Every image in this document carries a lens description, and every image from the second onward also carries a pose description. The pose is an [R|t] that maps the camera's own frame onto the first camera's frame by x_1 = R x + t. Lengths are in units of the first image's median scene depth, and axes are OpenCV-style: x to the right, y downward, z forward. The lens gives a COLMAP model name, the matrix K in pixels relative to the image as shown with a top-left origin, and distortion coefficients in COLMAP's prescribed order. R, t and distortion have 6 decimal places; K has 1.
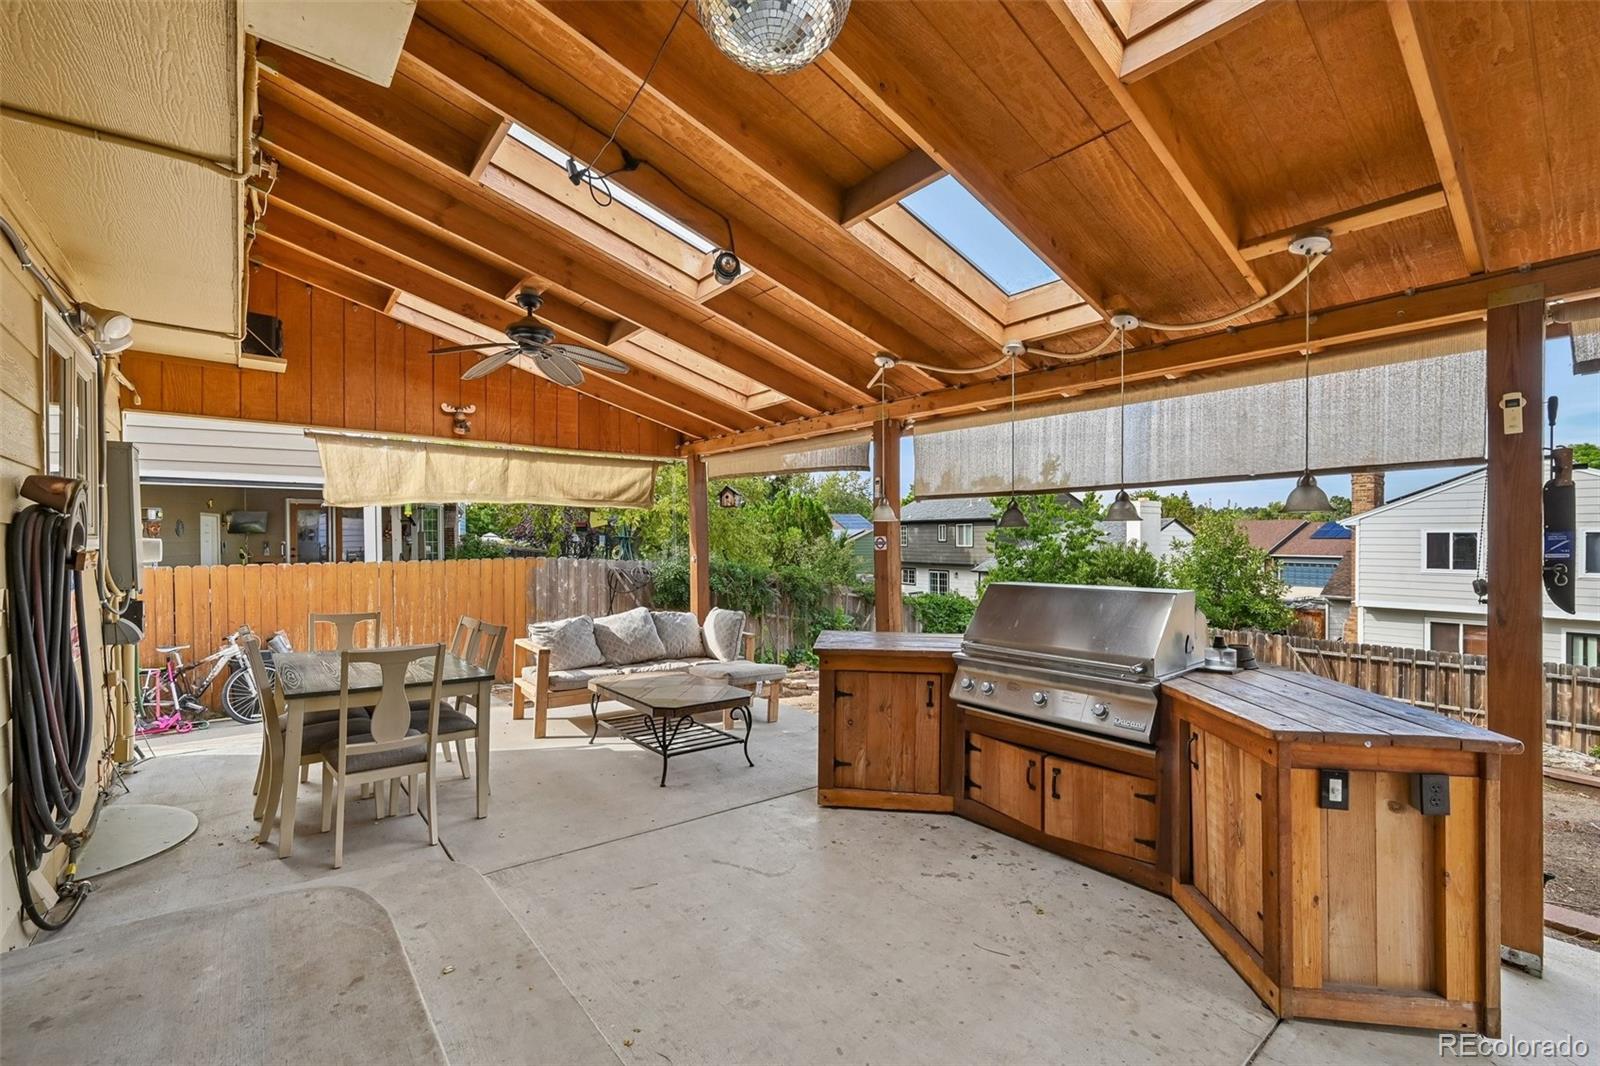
lens RADIAL K [[693.7, 0, 799.9], [0, 693.7, 545.4], [0, 0, 1]] dist [0.001282, 0.000062]
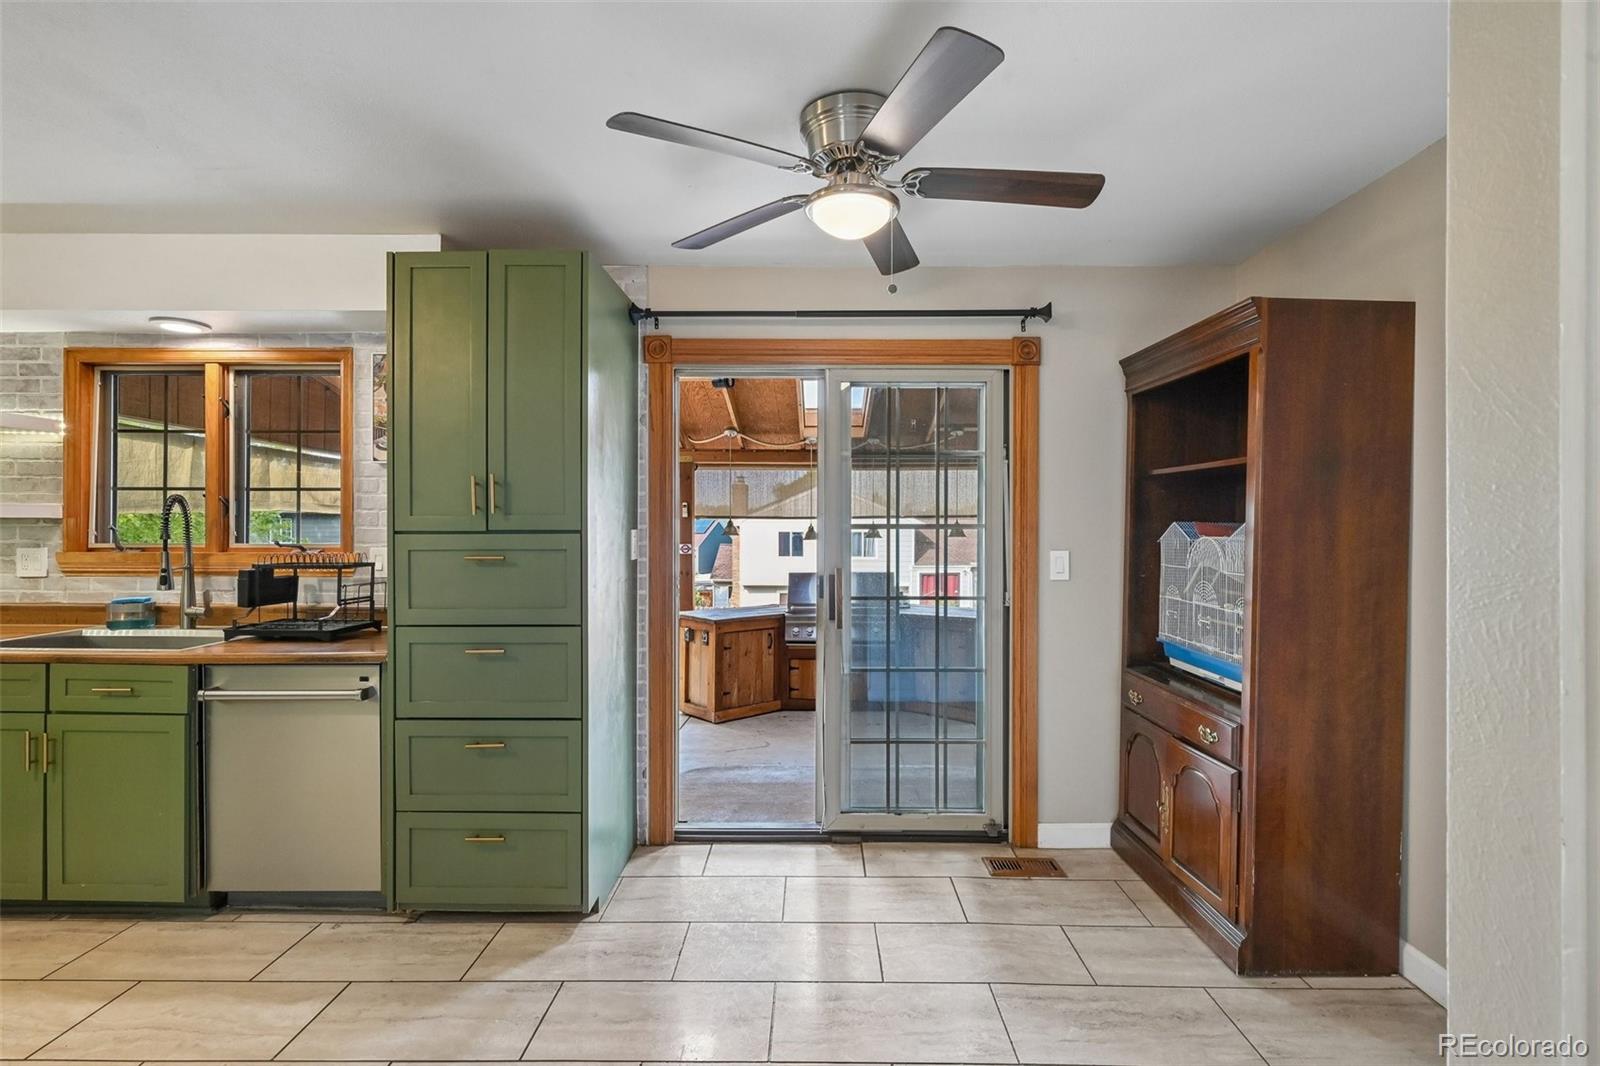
lens RADIAL K [[719.6, 0, 826.2], [0, 719.6, 538.1], [0, 0, 1]] dist [-0.010583, 0.002284]
pose [[0.628460, -0.004153, 0.777831, -1.047817], [0.005351, 0.999985, 0.001016, -0.031623], [-0.777823, 0.003524, 0.628473, -0.182737]]
